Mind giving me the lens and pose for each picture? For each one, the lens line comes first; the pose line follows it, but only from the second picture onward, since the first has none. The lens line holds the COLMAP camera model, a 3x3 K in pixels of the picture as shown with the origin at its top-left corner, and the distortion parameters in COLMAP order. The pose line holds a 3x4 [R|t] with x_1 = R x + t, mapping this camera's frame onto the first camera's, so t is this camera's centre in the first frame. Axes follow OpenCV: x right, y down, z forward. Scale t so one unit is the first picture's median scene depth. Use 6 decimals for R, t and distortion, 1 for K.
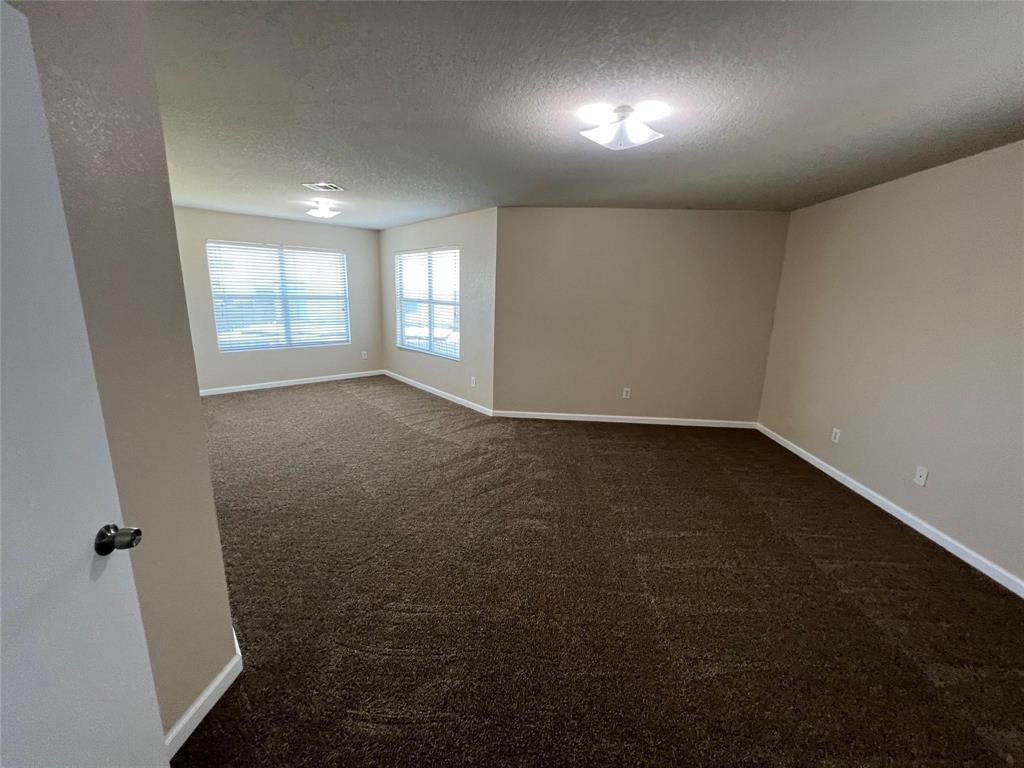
lens RADIAL K [[408.8, 0, 506.8], [0, 408.8, 379.3], [0, 0, 1]] dist [0.000151, -0.000104]
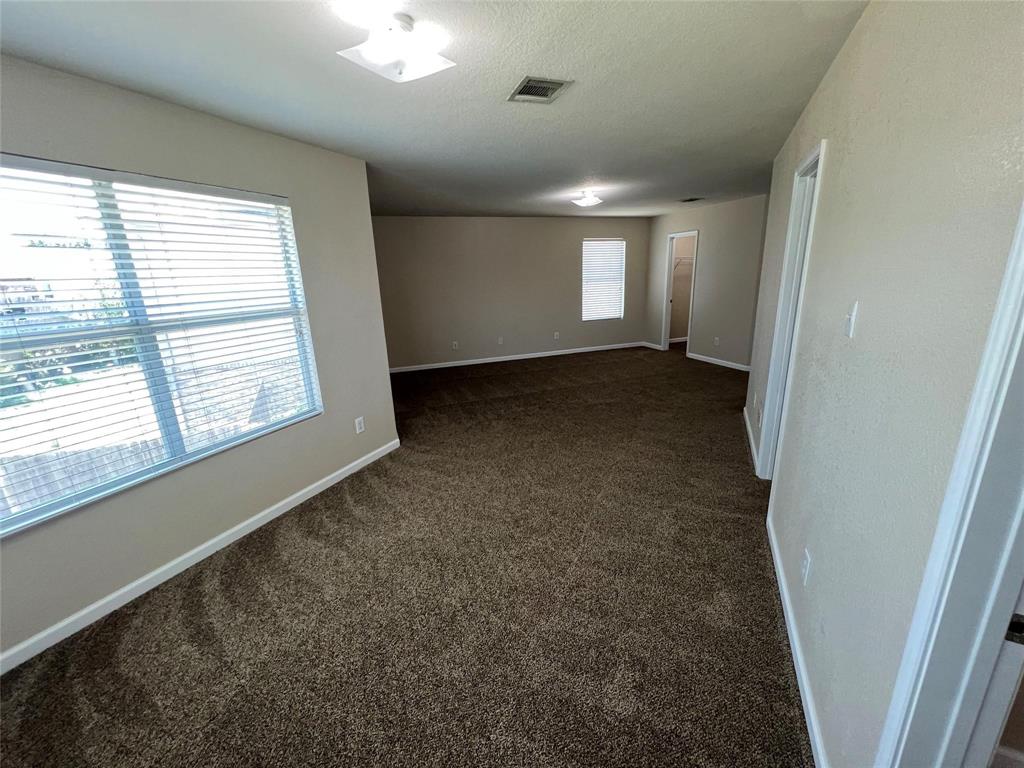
lens RADIAL K [[408.8, 0, 506.8], [0, 408.8, 379.3], [0, 0, 1]] dist [0.000151, -0.000104]
pose [[-0.396843, -0.242549, 0.885260, -0.717294], [0.224800, 0.909401, 0.349936, -0.230169], [-0.889933, 0.337876, -0.306365, 0.955588]]
